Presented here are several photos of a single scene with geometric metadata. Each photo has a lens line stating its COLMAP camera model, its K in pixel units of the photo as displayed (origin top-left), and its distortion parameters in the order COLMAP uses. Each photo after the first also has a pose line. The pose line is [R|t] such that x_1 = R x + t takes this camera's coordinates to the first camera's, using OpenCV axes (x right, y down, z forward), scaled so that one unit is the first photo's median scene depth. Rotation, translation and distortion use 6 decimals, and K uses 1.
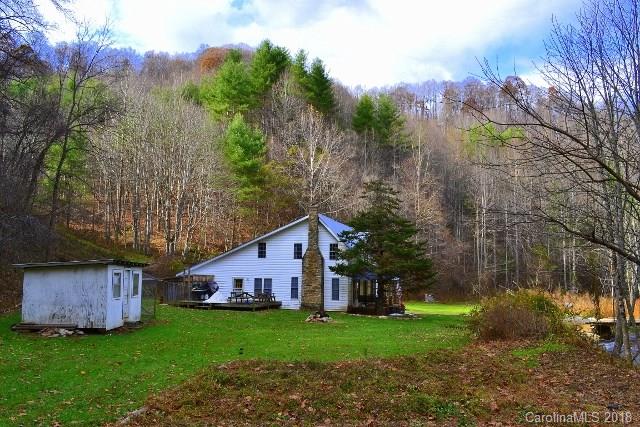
lens RADIAL K [[510.5, 0, 321.0], [0, 510.5, 214.7], [0, 0, 1]] dist [-0.076400, 0.004995]
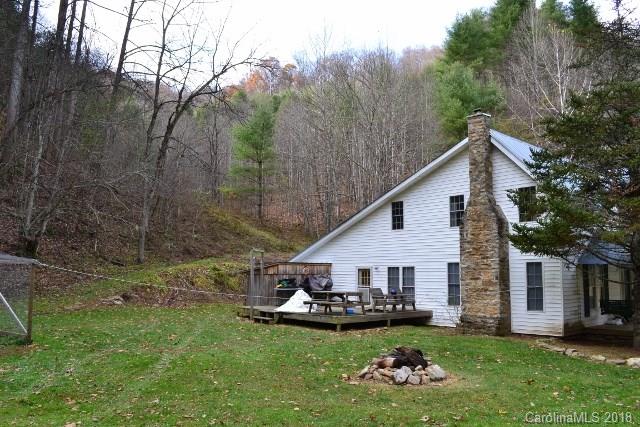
lens RADIAL K [[510.5, 0, 318.8], [0, 510.5, 211.1], [0, 0, 1]] dist [-0.076400, 0.004995]
pose [[0.845725, -0.073140, -0.528584, 0.104328], [0.069321, 0.997227, -0.027073, 0.076347], [0.529098, -0.013746, 0.848449, 0.507457]]
